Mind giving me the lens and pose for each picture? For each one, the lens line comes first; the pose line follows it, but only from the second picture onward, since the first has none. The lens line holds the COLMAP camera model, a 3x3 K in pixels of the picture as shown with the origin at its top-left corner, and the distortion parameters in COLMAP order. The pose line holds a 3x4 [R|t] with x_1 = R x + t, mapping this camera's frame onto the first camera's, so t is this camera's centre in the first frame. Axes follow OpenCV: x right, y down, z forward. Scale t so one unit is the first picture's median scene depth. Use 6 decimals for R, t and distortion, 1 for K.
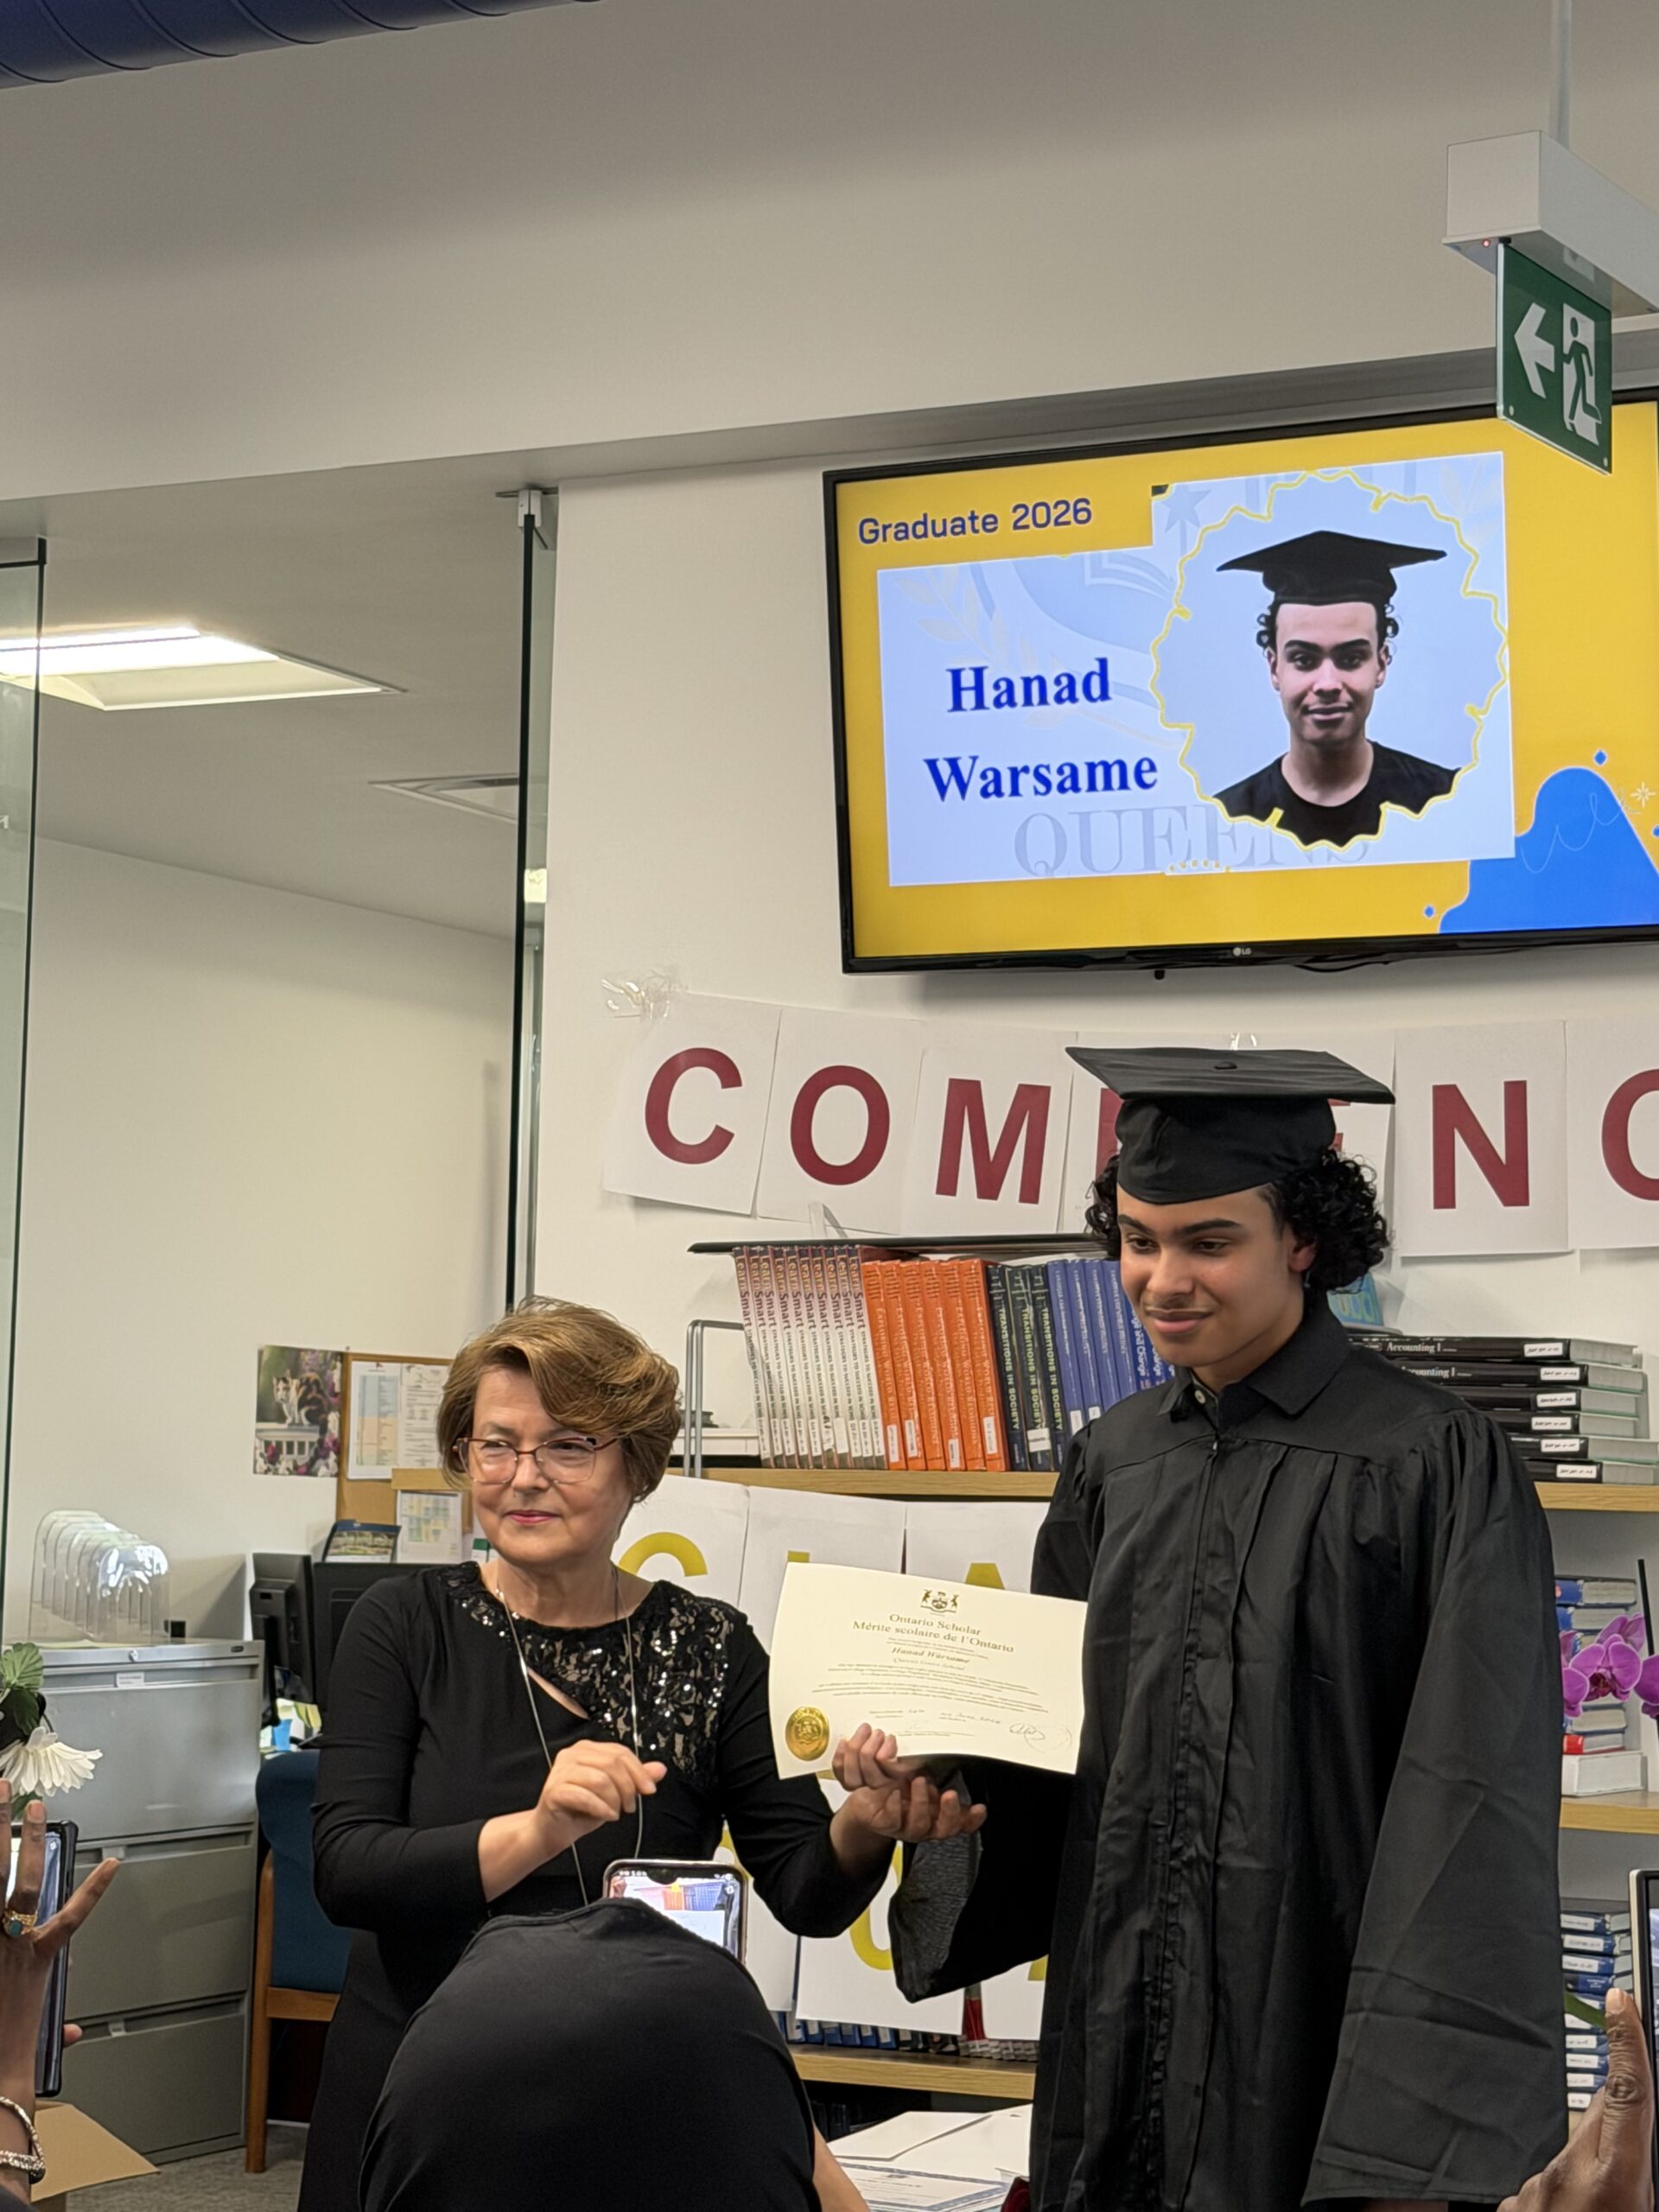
lens RADIAL K [[4454.9, 0, 858.7], [0, 4454.9, 1099.5], [0, 0, 1]] dist [0.141930, 0.000000]
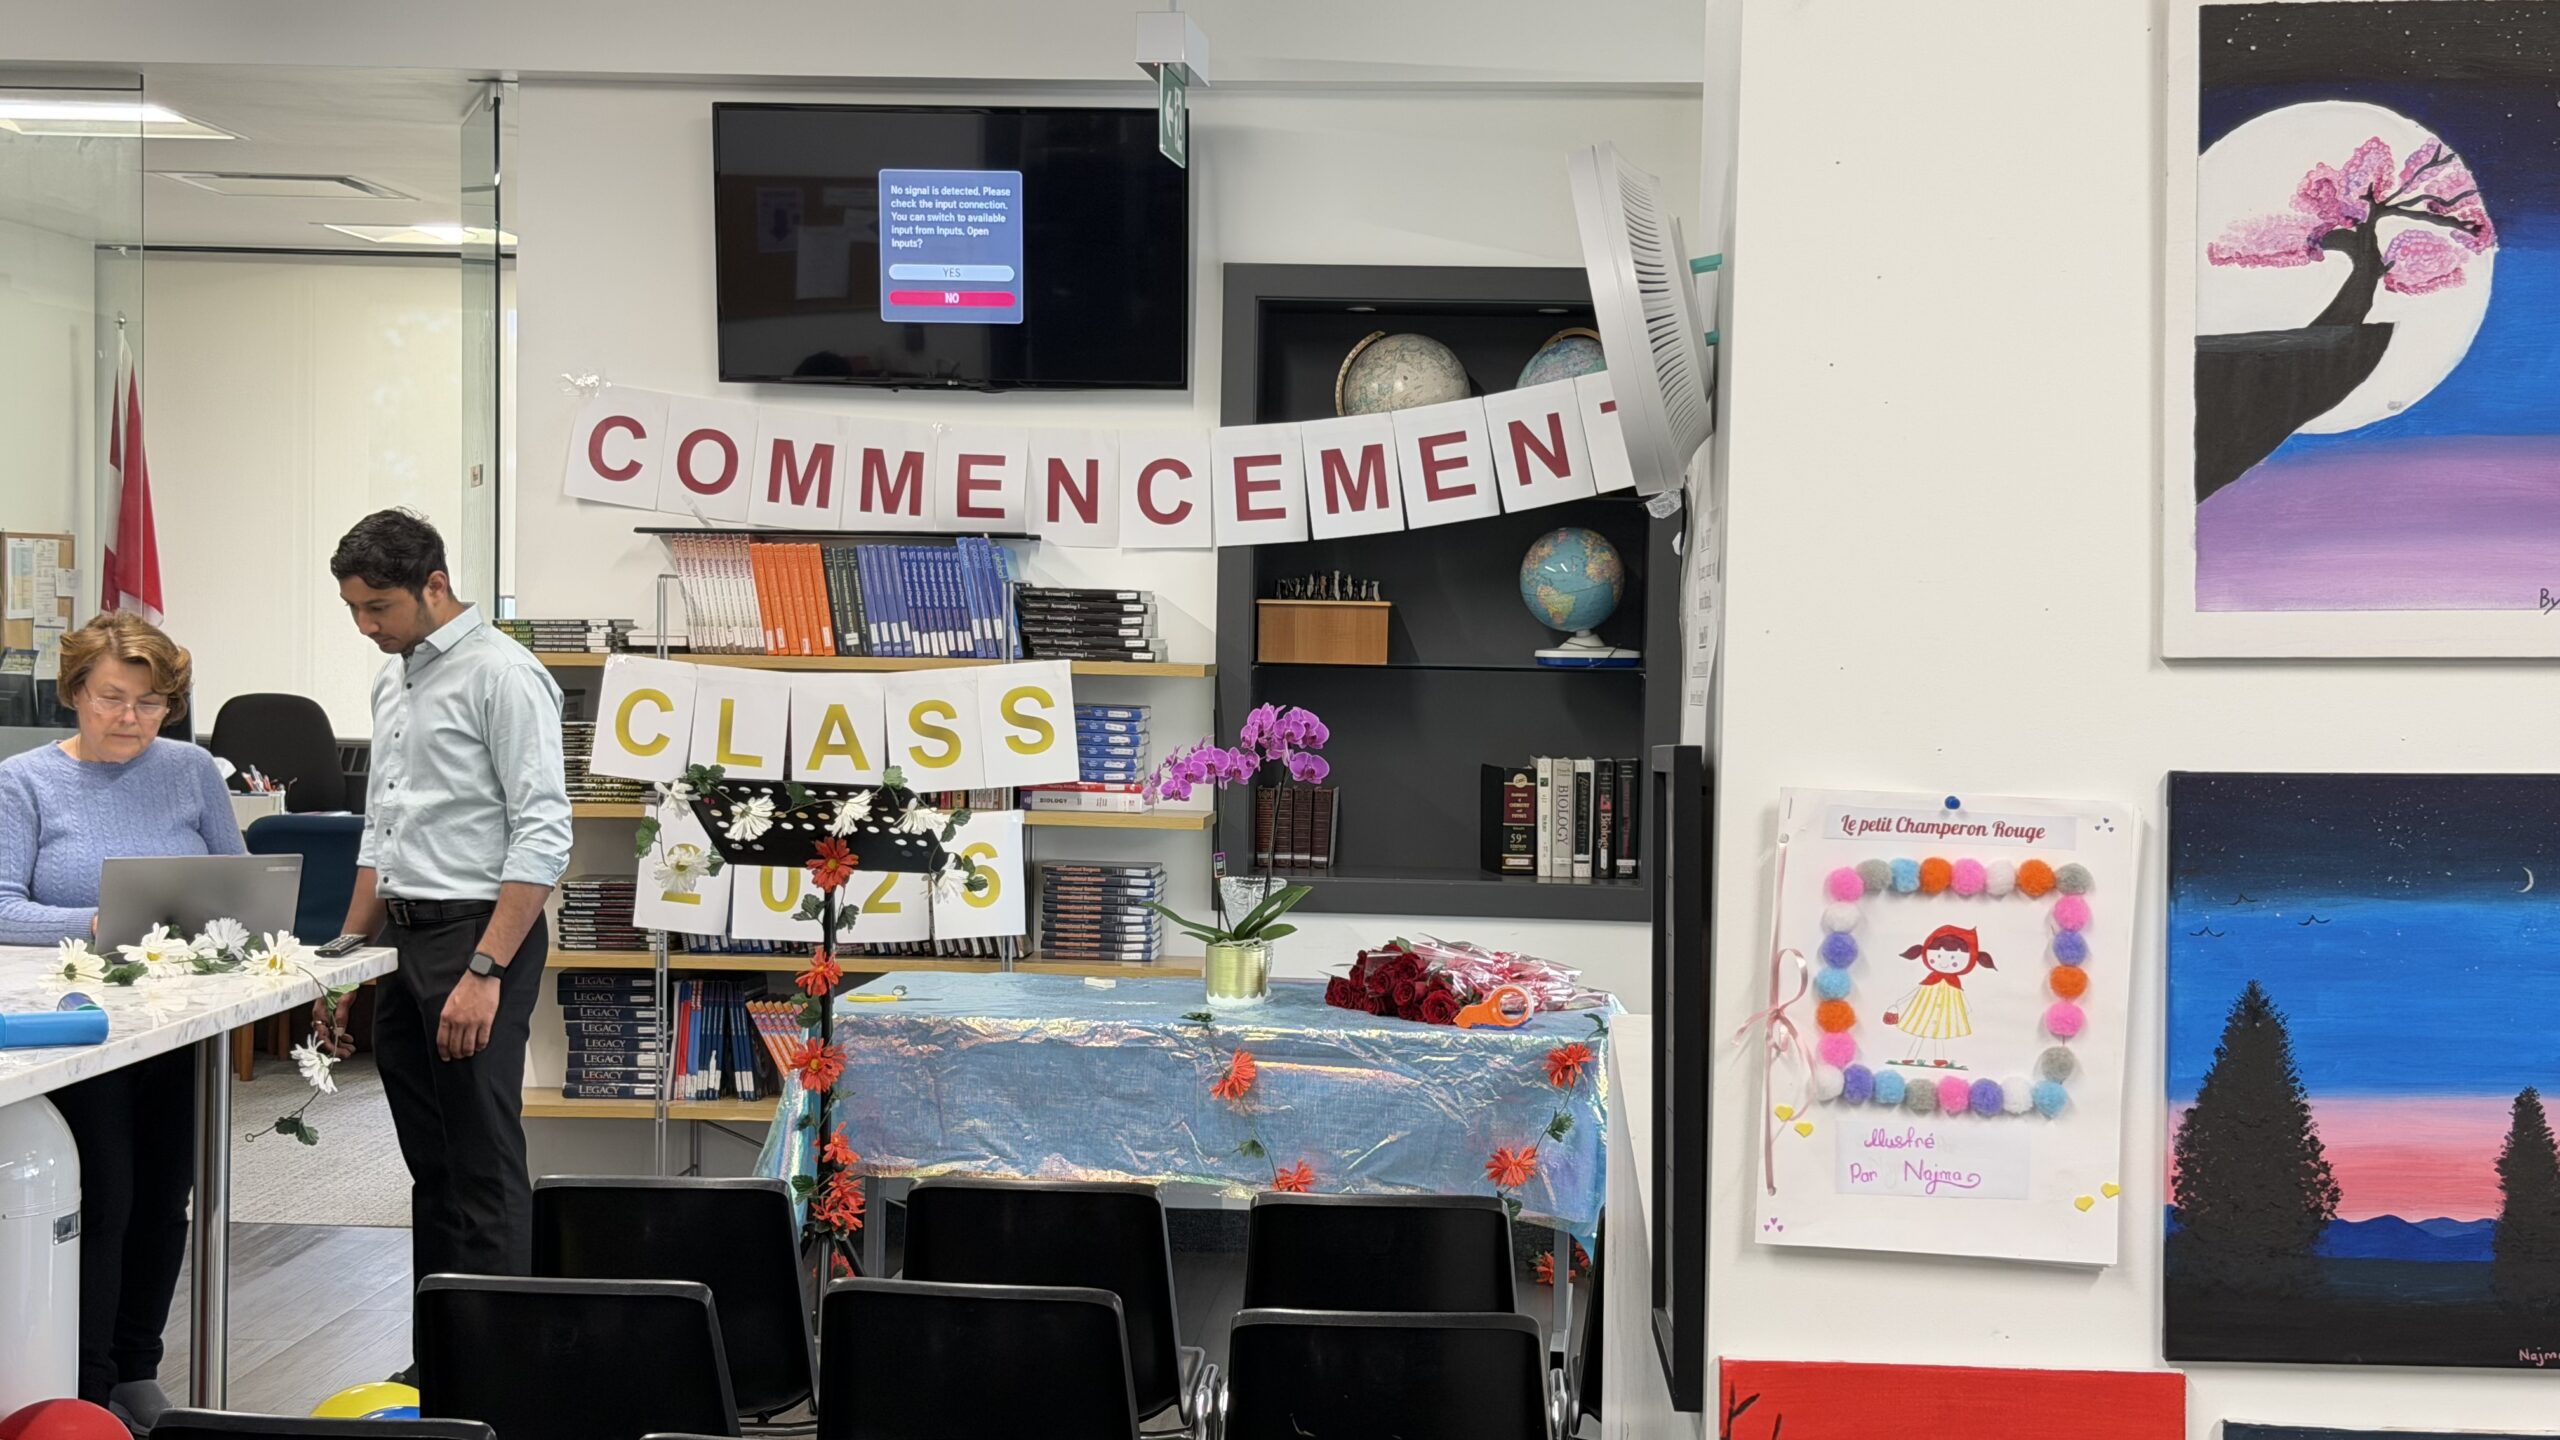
lens RADIAL K [[3558.3, 0, 1257.9], [0, 3558.3, 761.3], [0, 0, 1]] dist [0.146083, 0.000000]
pose [[0.919275, -0.022127, 0.392993, -0.387328], [-0.034413, 0.990078, 0.136243, -0.083142], [-0.392108, -0.138768, 0.909392, -0.452526]]
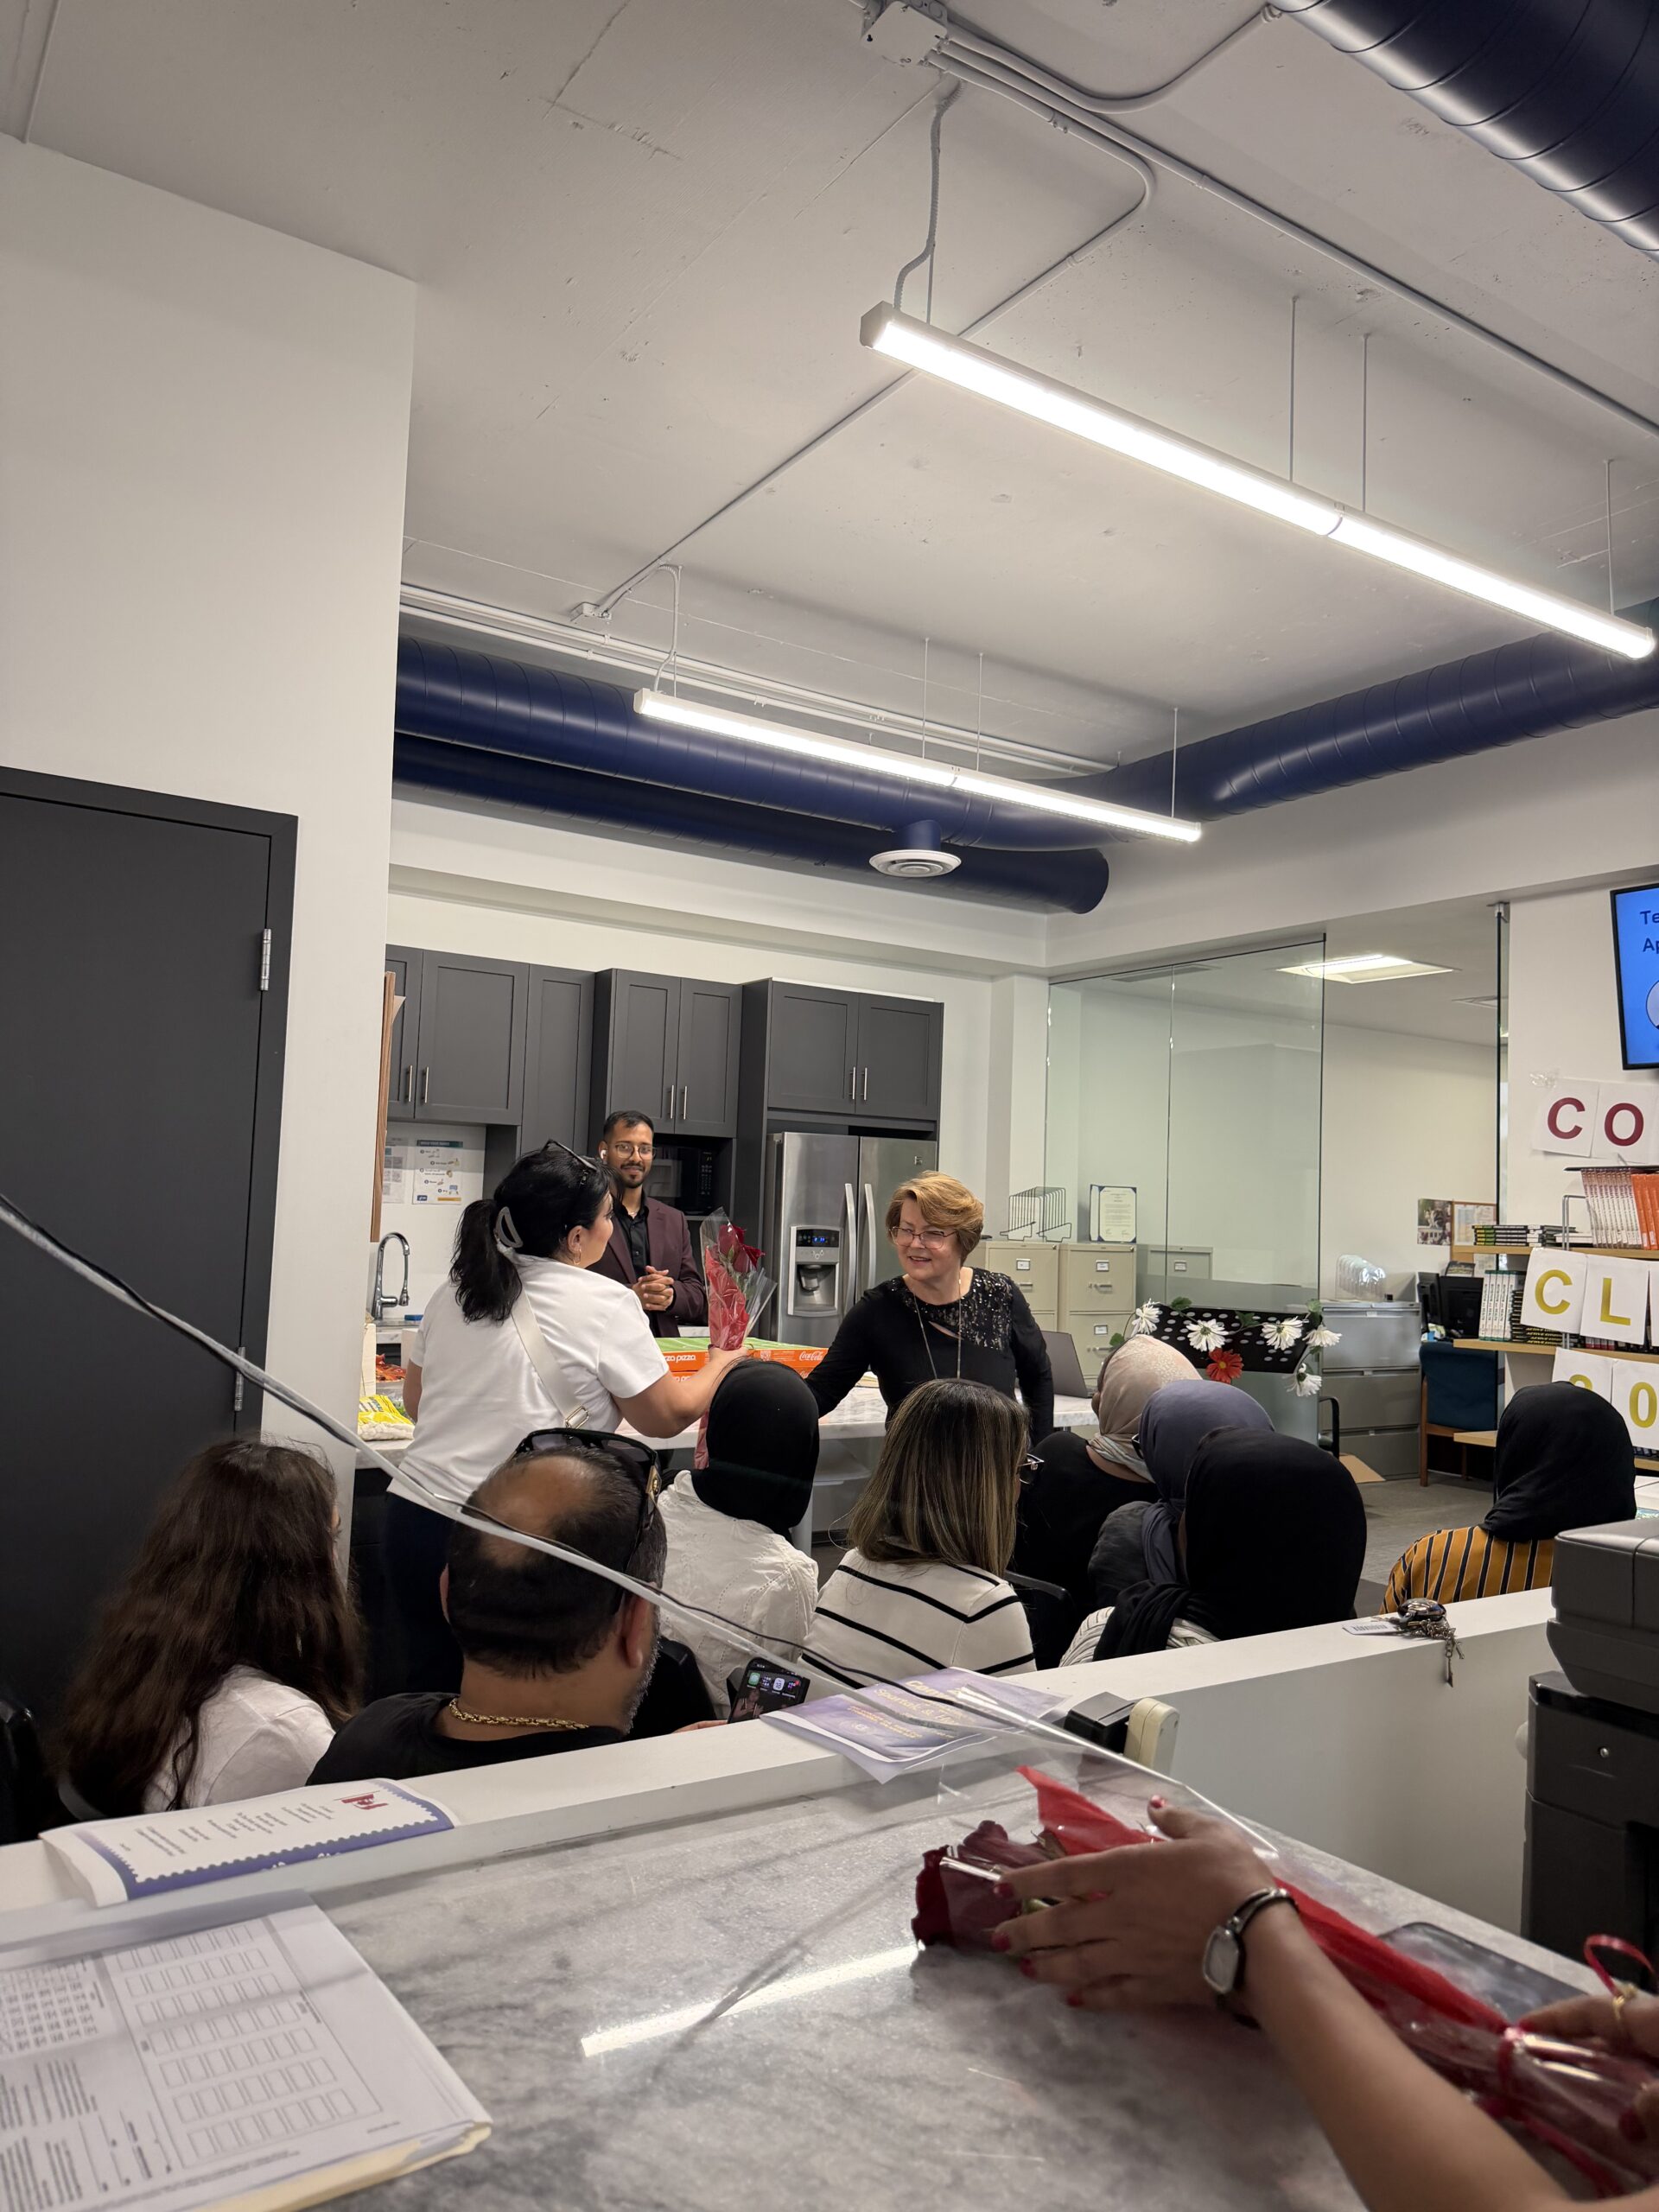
lens RADIAL K [[1557.5, 0, 760.3], [0, 1557.5, 1110.2], [0, 0, 1]] dist [0.011021, -0.050929]
pose [[0.855683, -0.023284, -0.516976, 0.037339], [0.024462, 0.999690, -0.004536, -0.012238], [0.516922, -0.008765, 0.855988, -0.107813]]
